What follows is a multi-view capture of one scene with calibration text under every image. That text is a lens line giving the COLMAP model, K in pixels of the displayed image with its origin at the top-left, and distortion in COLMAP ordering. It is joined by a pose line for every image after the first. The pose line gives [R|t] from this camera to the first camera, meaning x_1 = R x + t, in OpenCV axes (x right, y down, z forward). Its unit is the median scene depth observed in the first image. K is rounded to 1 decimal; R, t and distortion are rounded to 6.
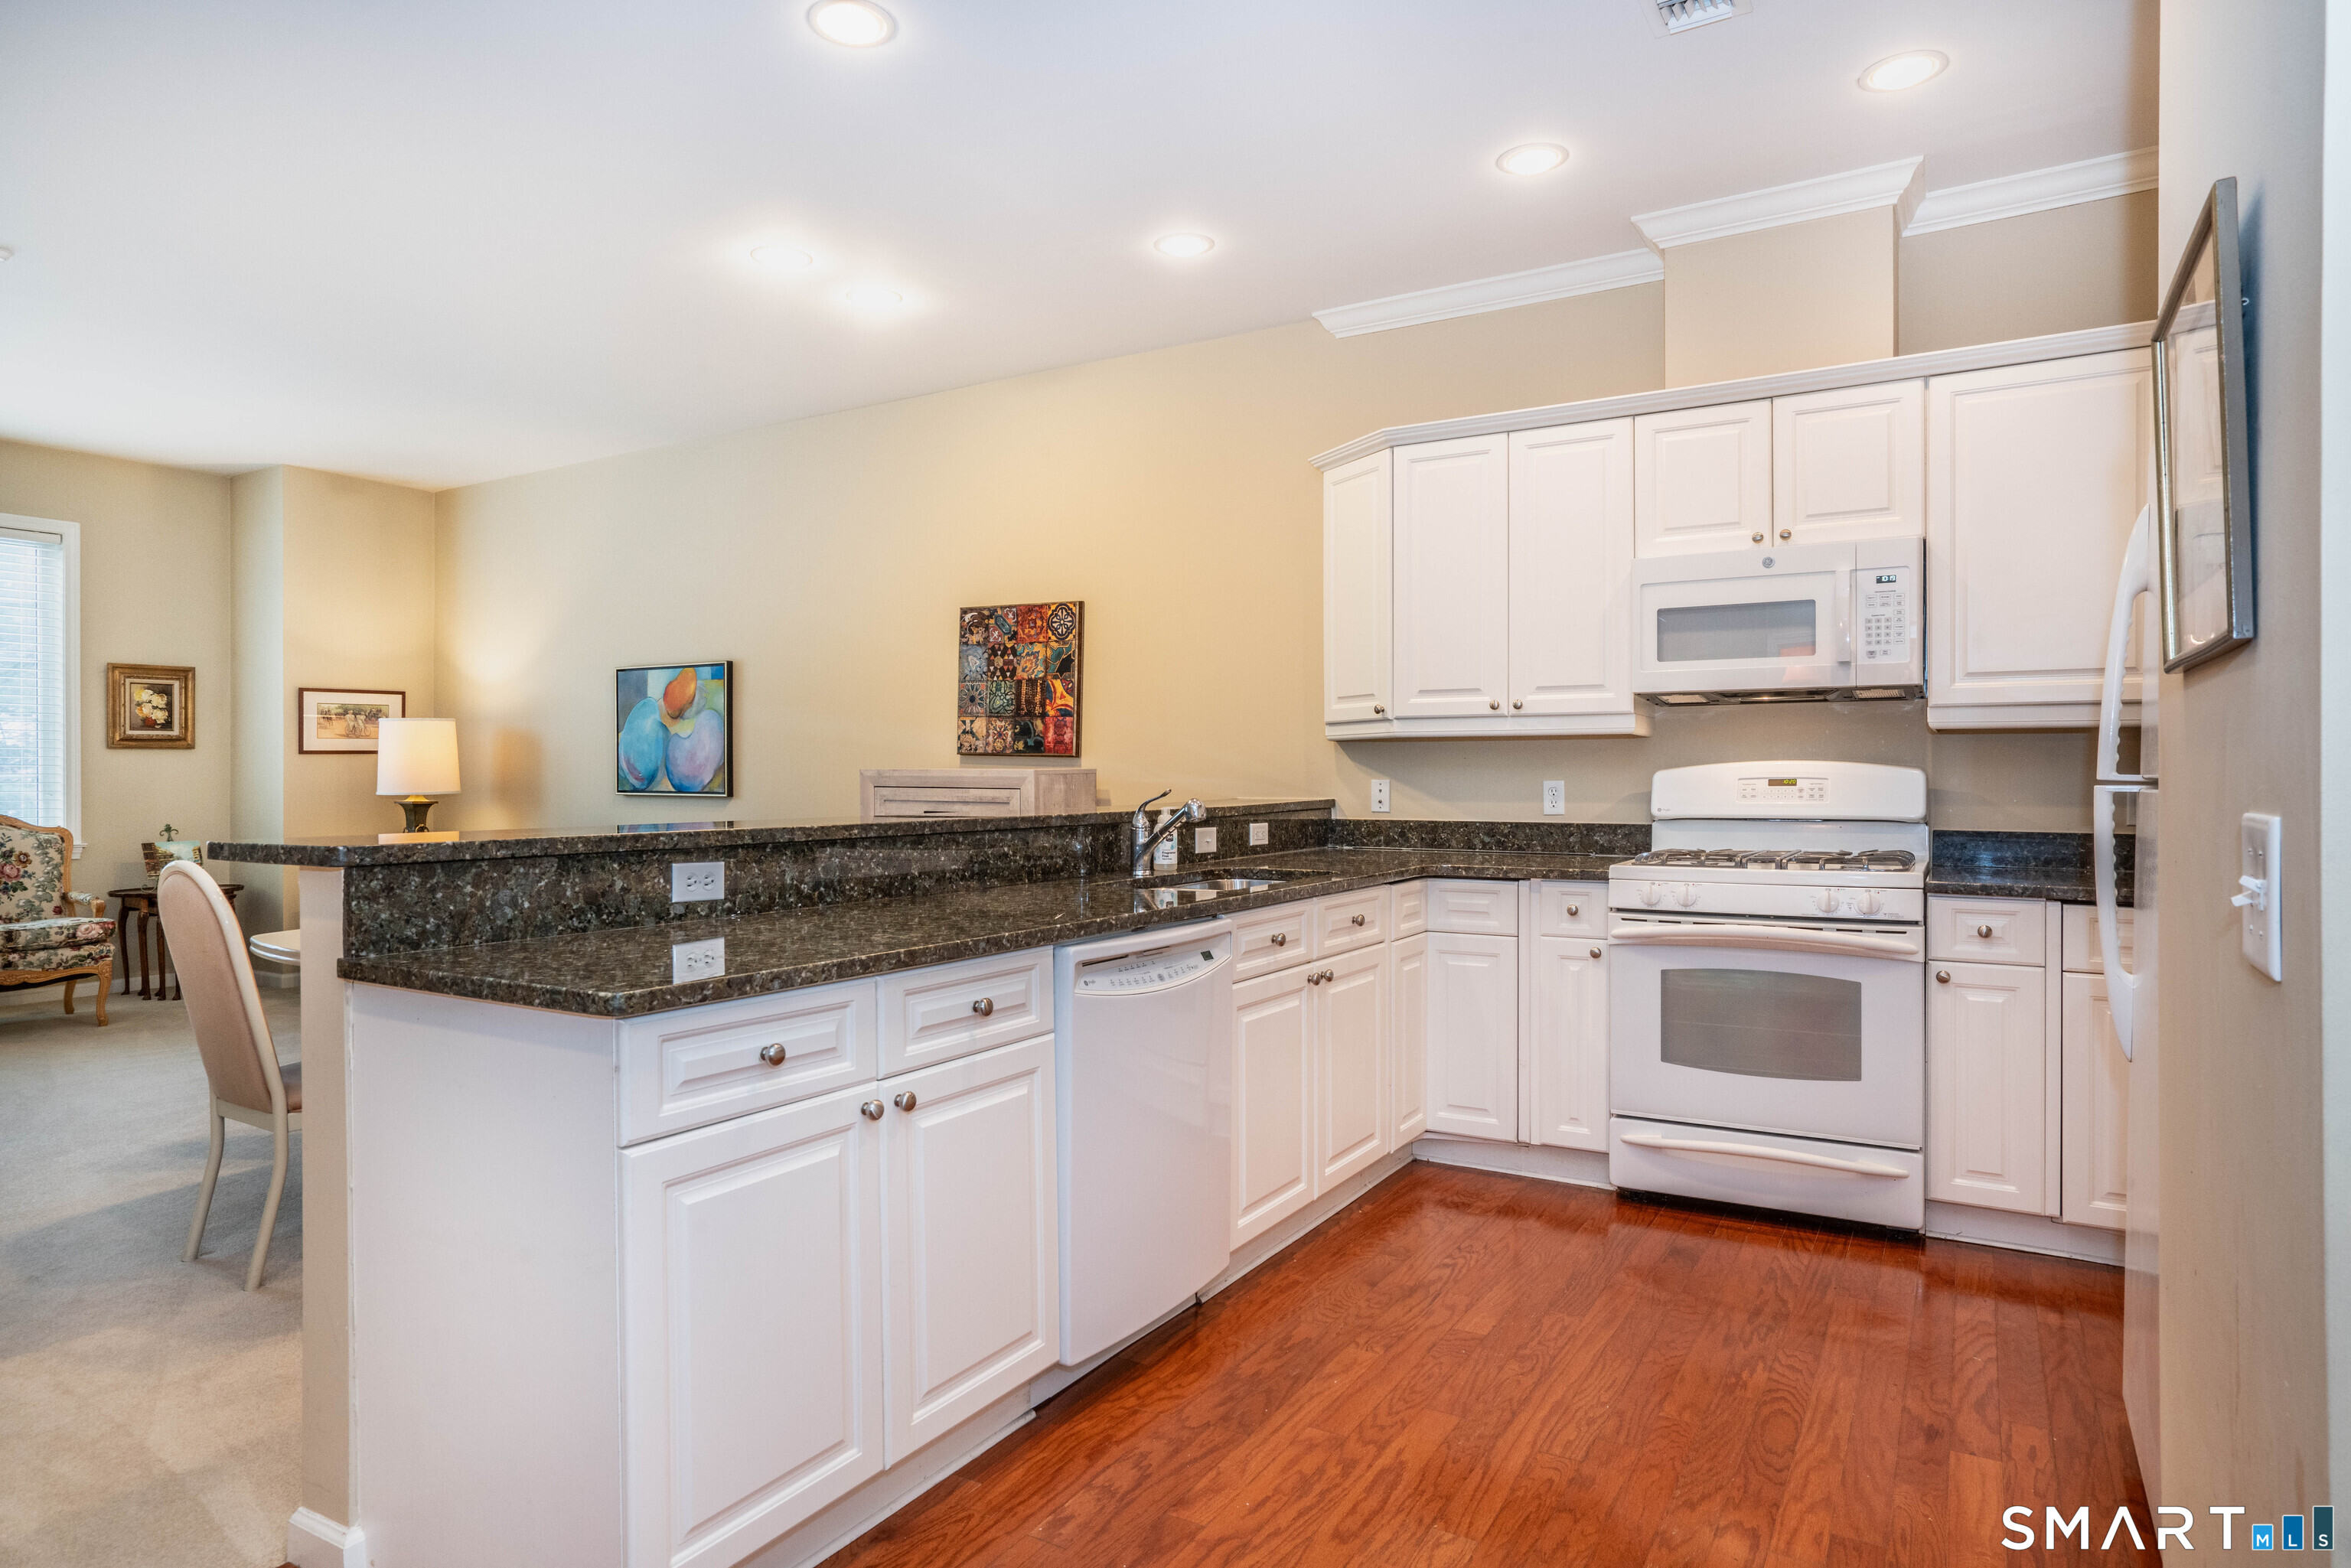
lens RADIAL K [[1326.4, 0, 1167.3], [0, 1326.4, 775.1], [0, 0, 1]] dist [-0.036255, 0.034472]
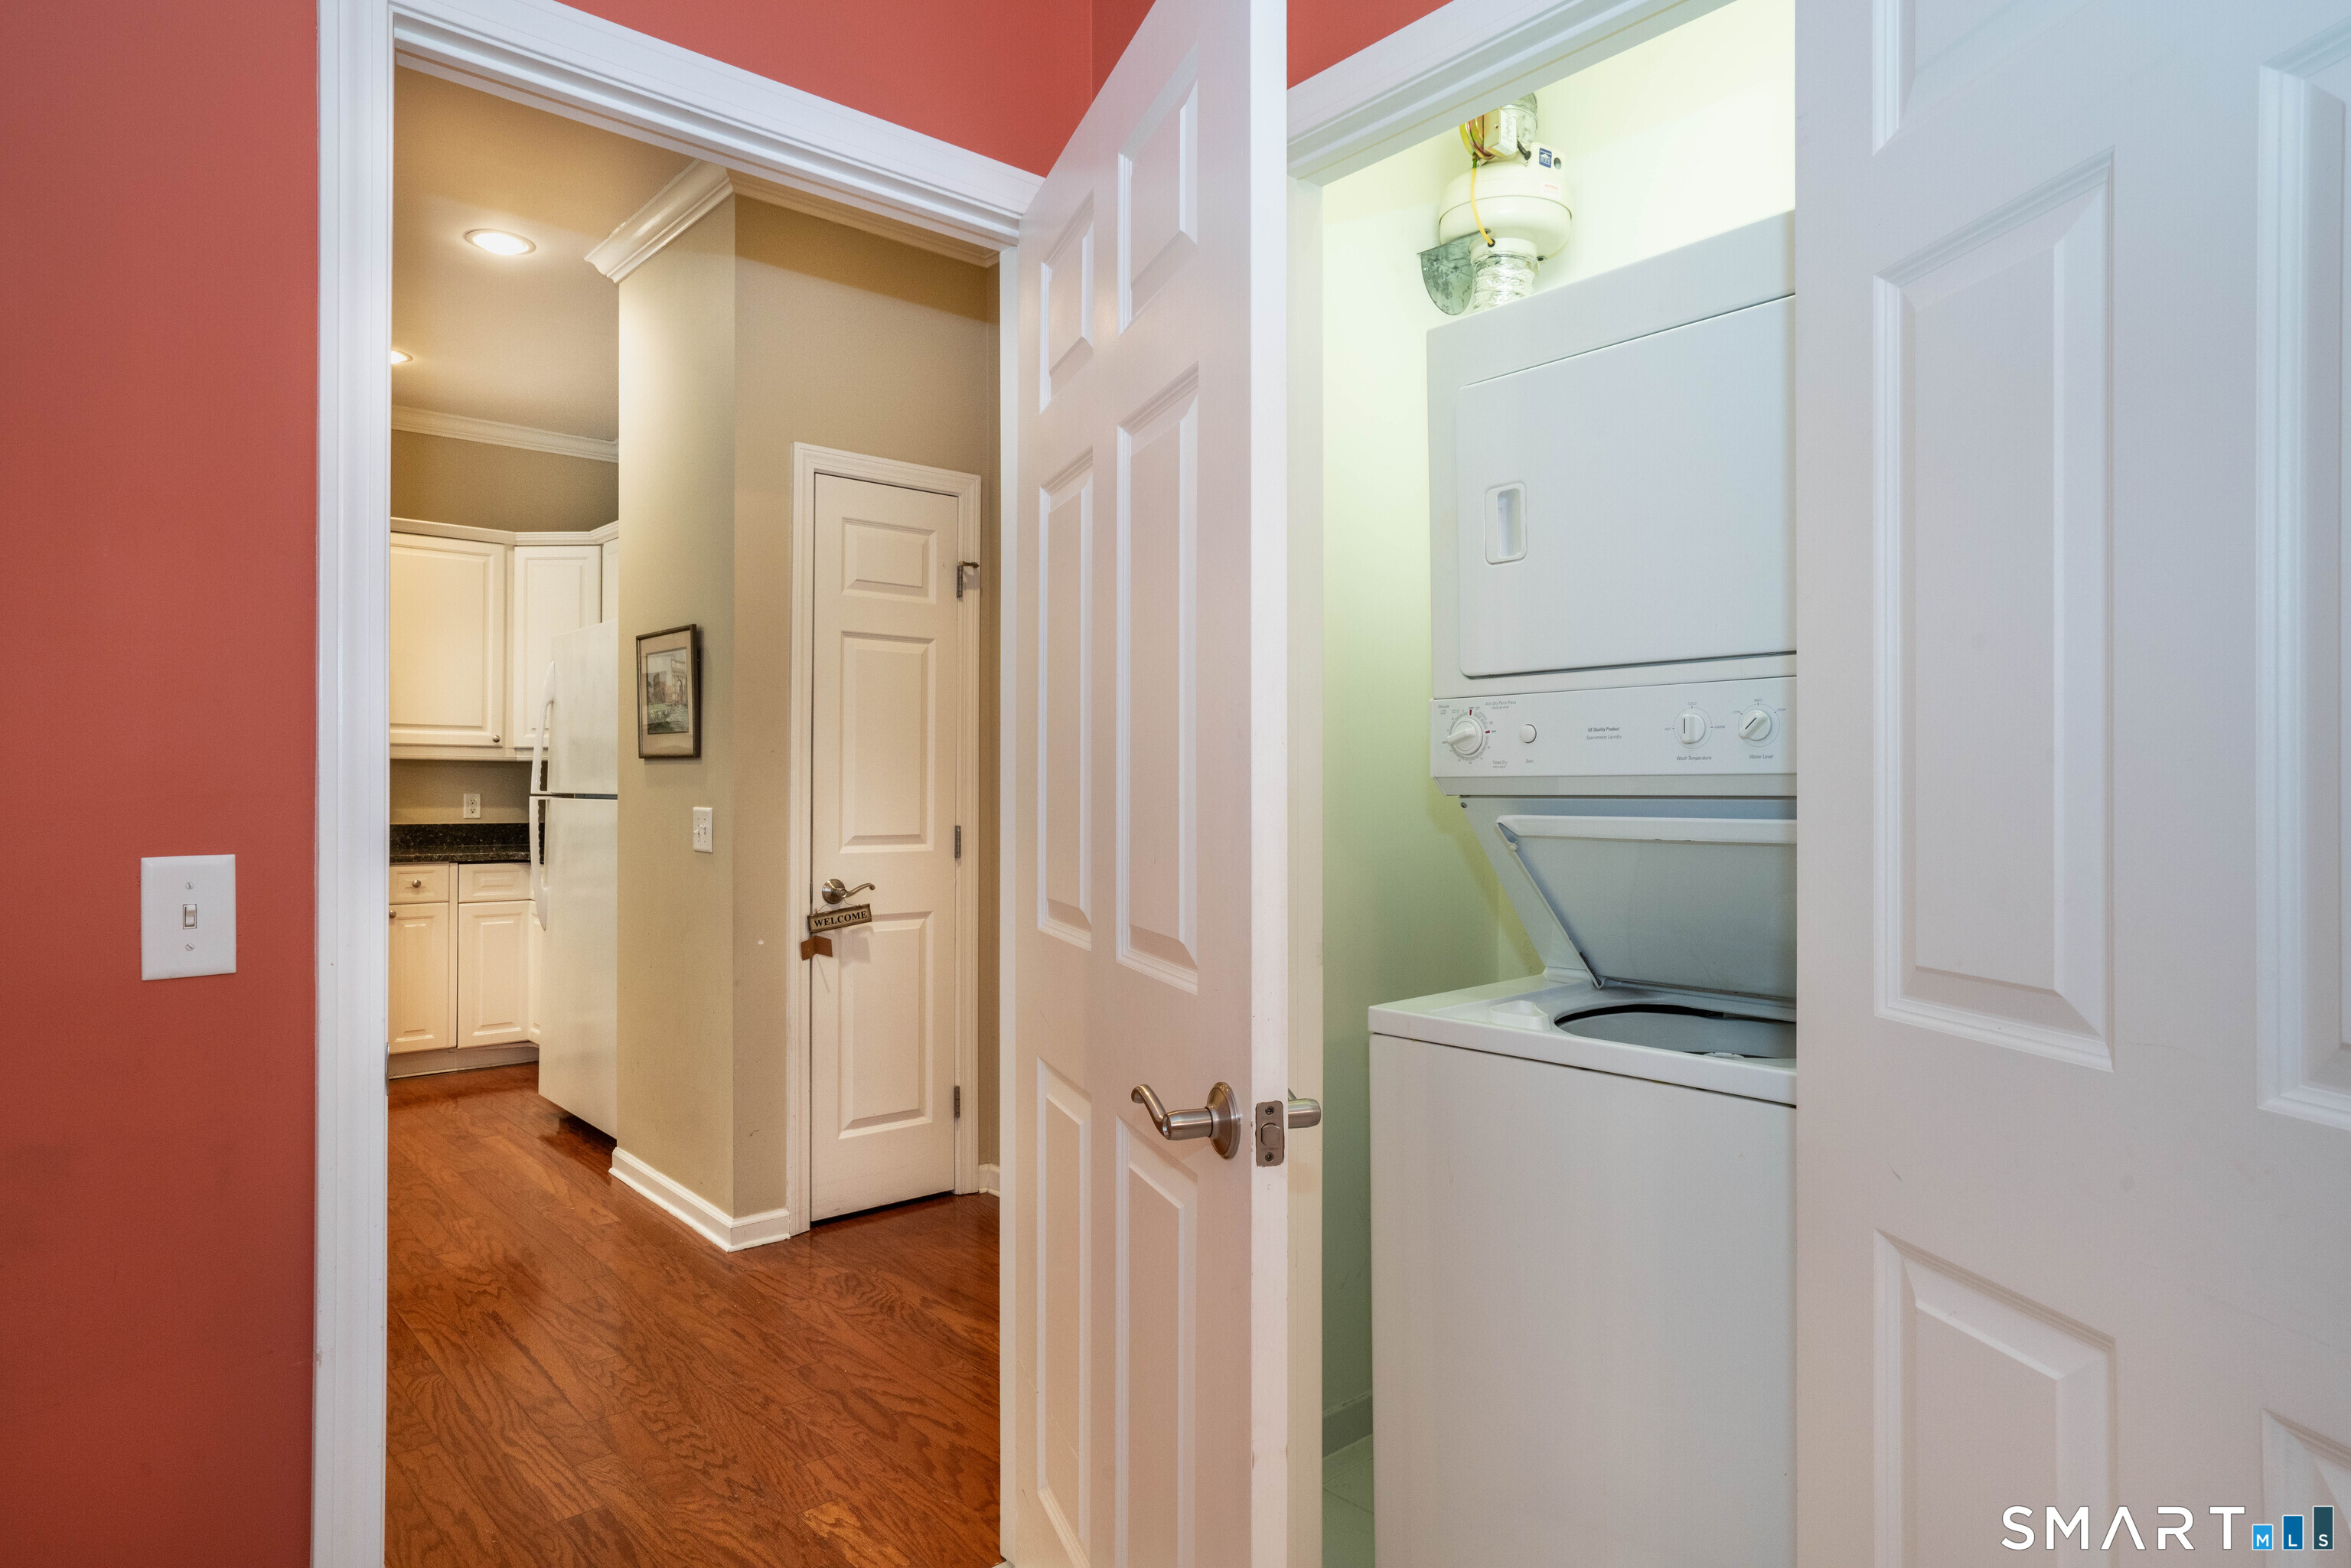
lens RADIAL K [[1326.4, 0, 1173.3], [0, 1326.4, 796.0], [0, 0, 1]] dist [-0.036255, 0.034472]
pose [[0.285308, -0.005737, 0.958419, -0.434215], [-0.008339, 0.999929, 0.008468, -0.008592], [-0.958400, -0.010409, 0.285240, -0.240951]]
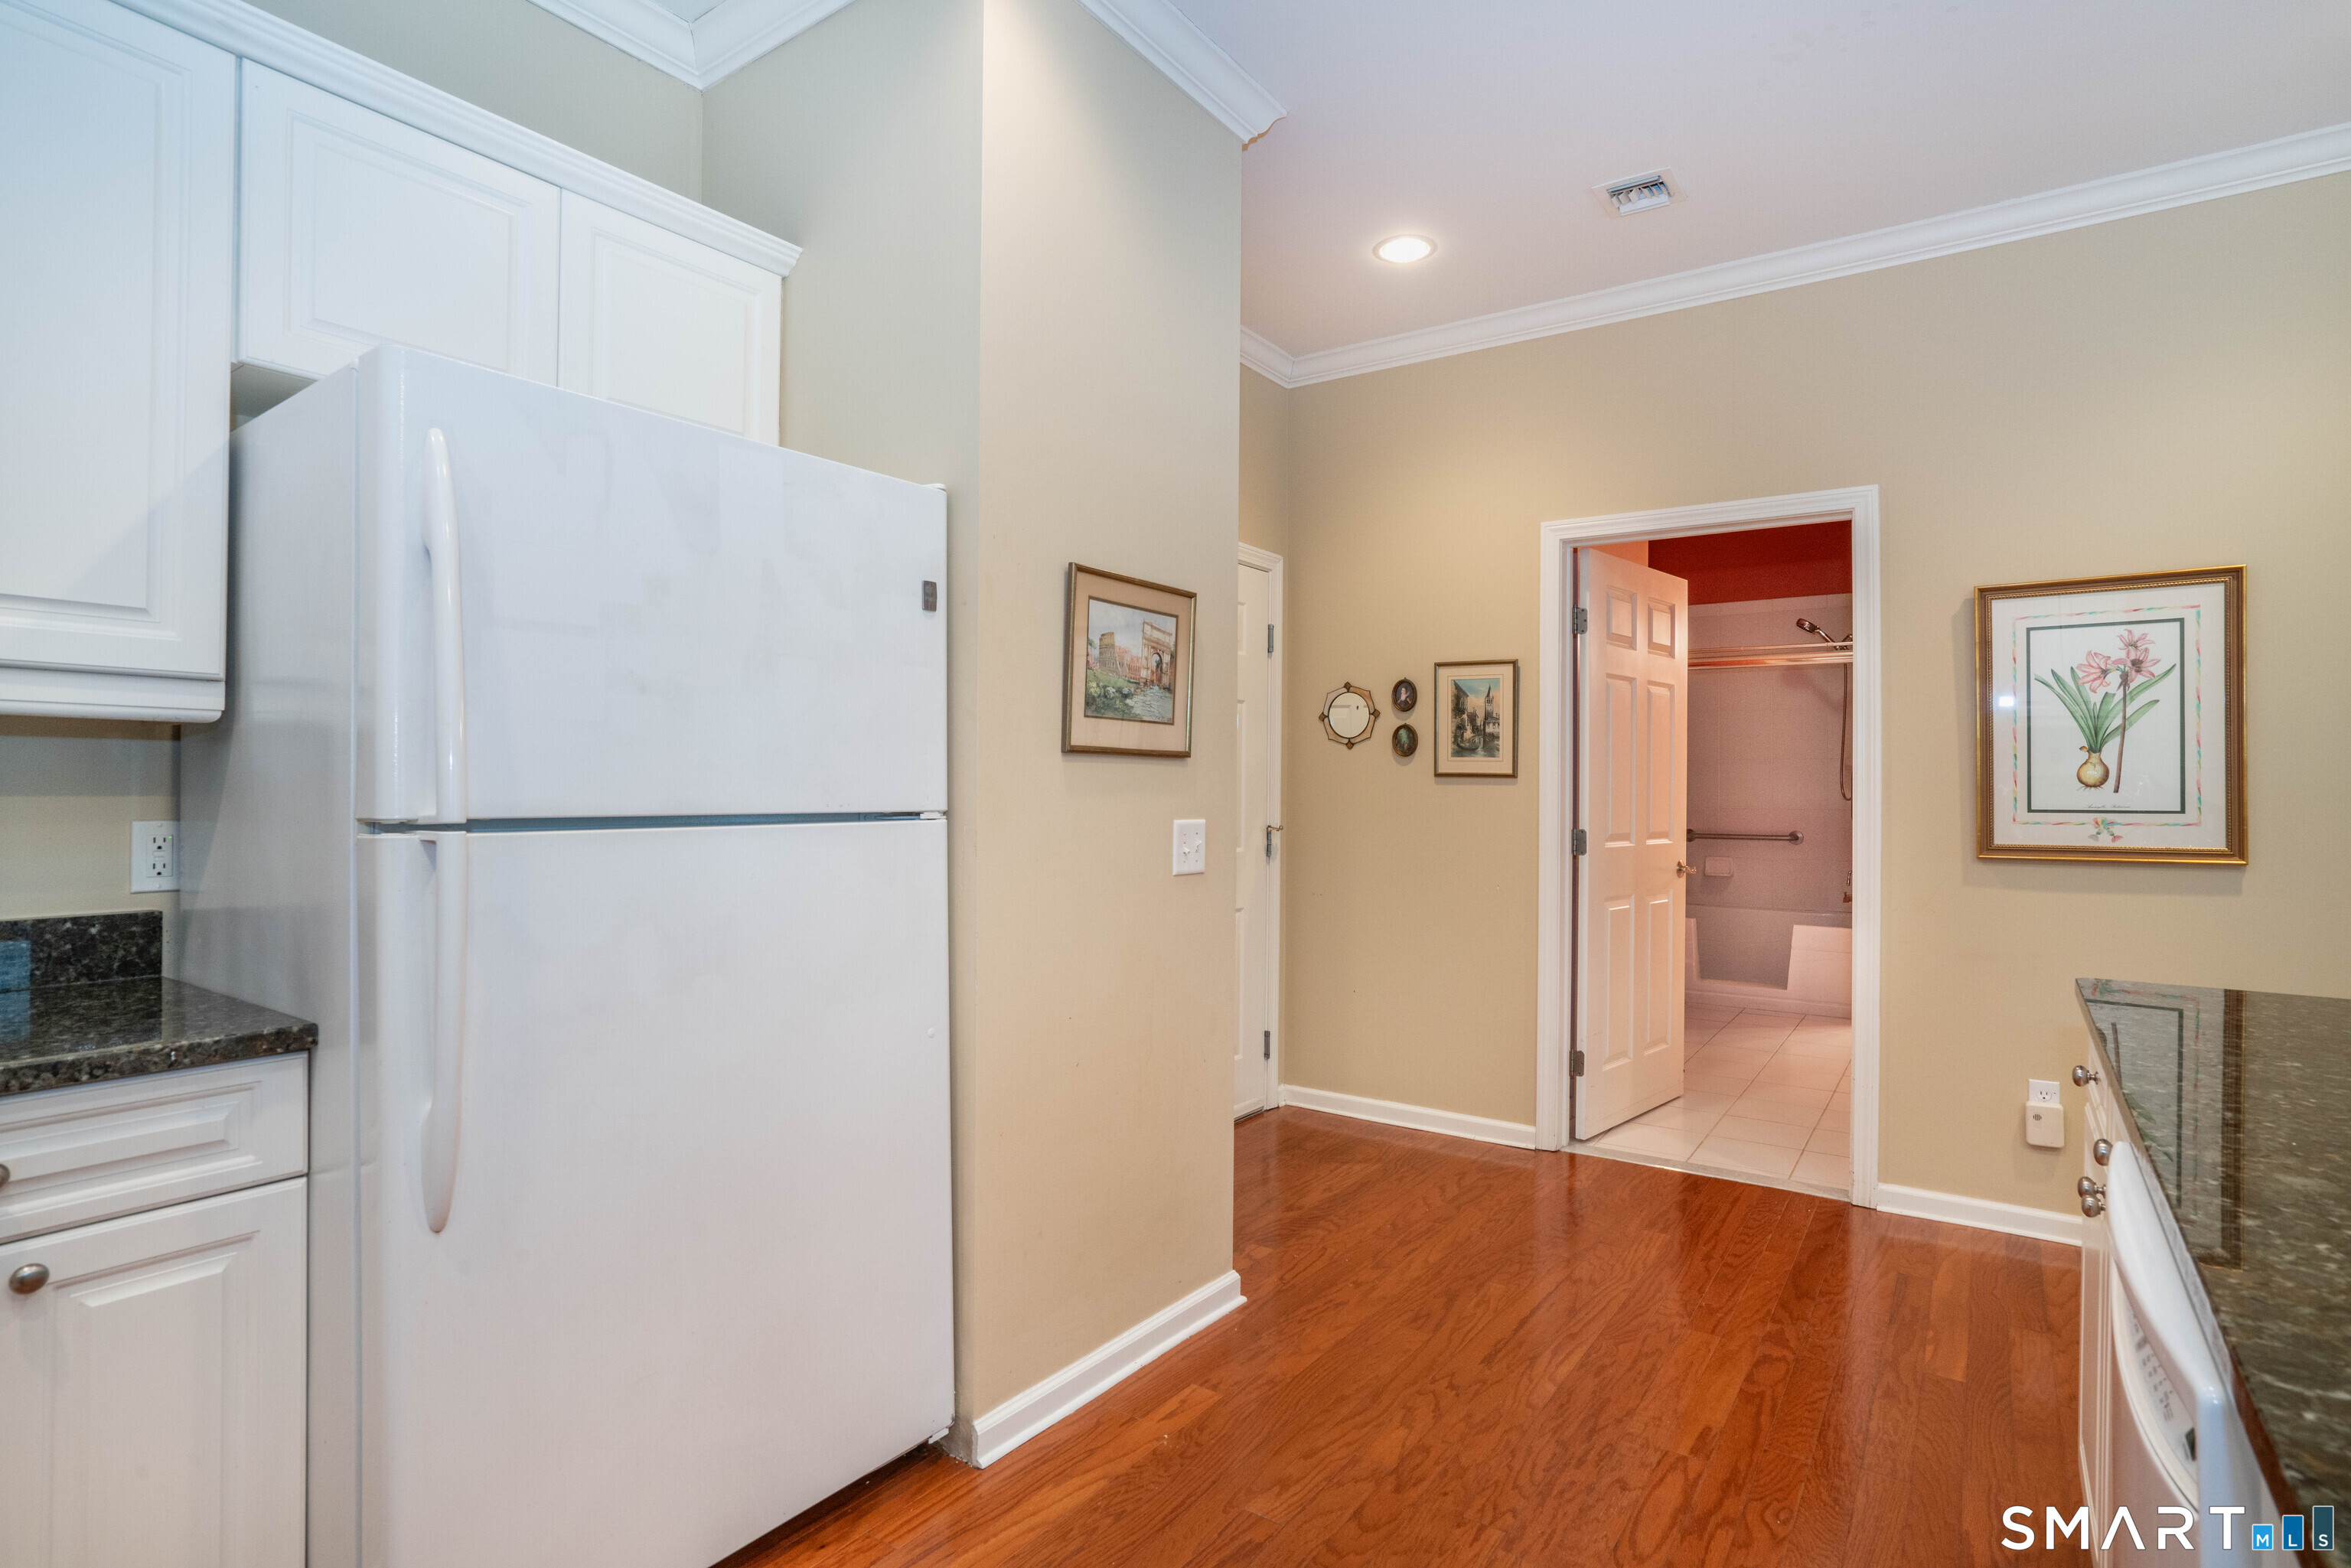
lens RADIAL K [[1190.8, 0, 1174.8], [0, 1190.8, 783.1], [0, 0, 1]] dist [-0.036551, 0.010620]
pose [[-0.998066, -0.007430, 0.061717, 0.139325], [-0.007739, 0.999959, -0.004767, -0.007768], [-0.061679, -0.005236, -0.998082, 0.712497]]
